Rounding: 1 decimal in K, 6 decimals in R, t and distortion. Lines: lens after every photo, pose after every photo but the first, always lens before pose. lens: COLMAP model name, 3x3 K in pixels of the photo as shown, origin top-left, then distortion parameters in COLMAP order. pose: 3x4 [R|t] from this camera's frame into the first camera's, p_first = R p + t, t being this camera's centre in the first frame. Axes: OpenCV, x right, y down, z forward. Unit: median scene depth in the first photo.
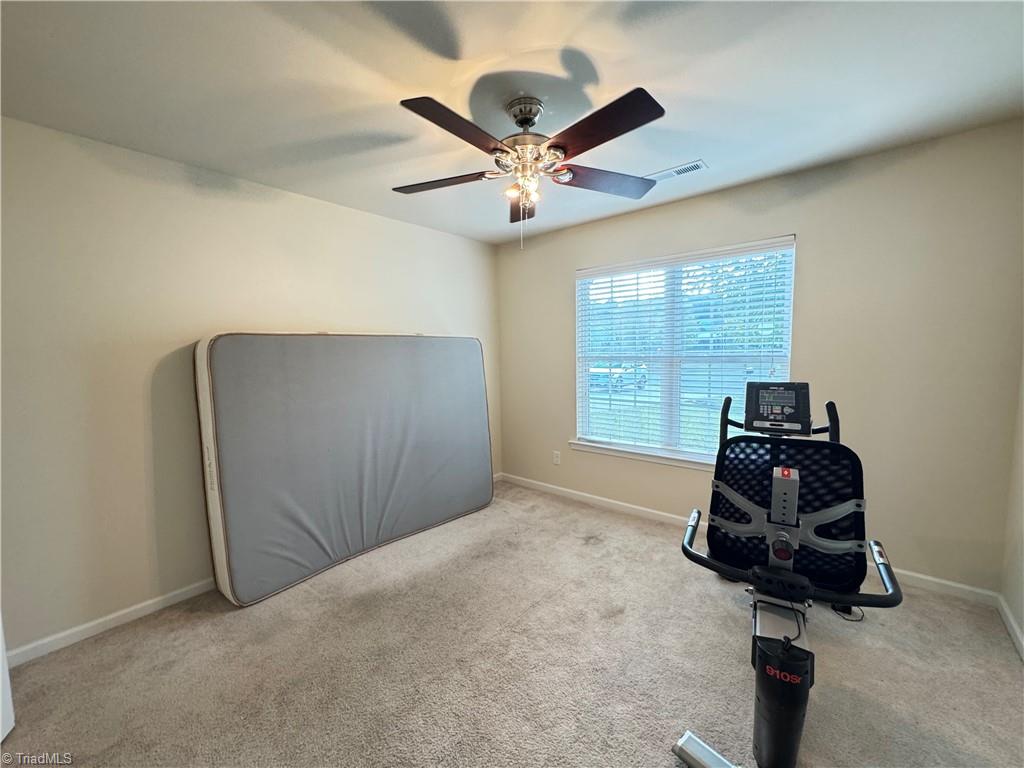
lens RADIAL K [[410.8, 0, 512.0], [0, 410.8, 384.0], [0, 0, 1]] dist [-0.008039, 0.000089]
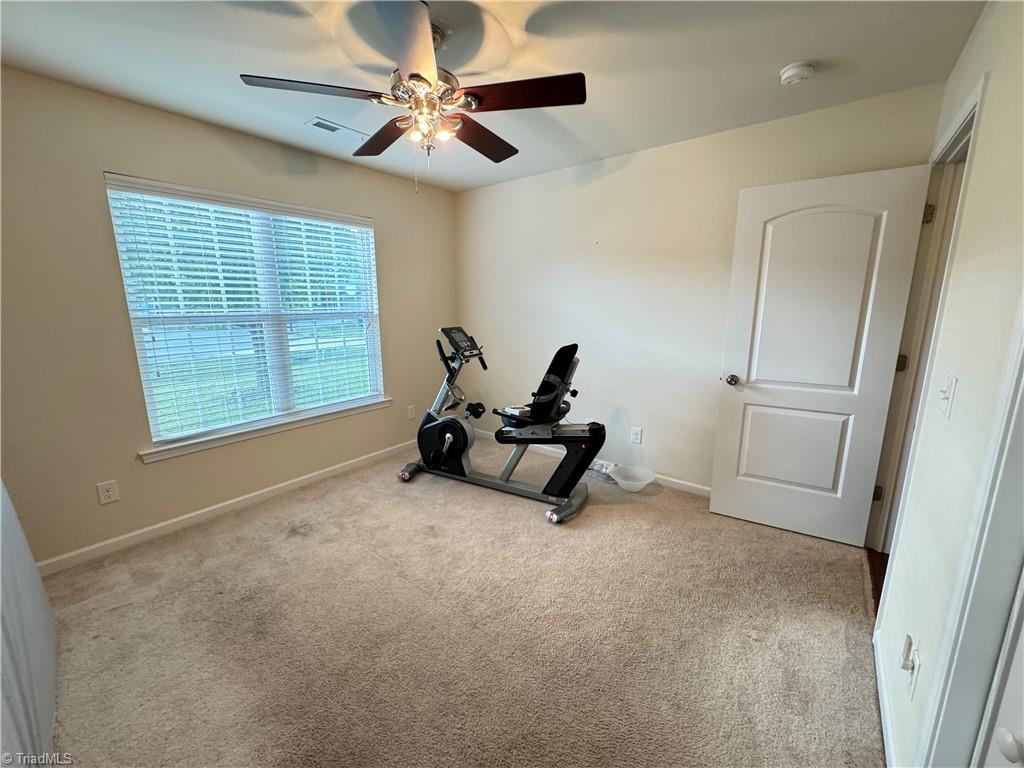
lens RADIAL K [[410.8, 0, 512.0], [0, 410.8, 384.0], [0, 0, 1]] dist [-0.008039, 0.000089]
pose [[-0.052712, -0.174901, 0.983174, -0.583631], [0.091326, 0.979573, 0.179157, -0.031015], [-0.994425, 0.099233, -0.035662, 0.528344]]
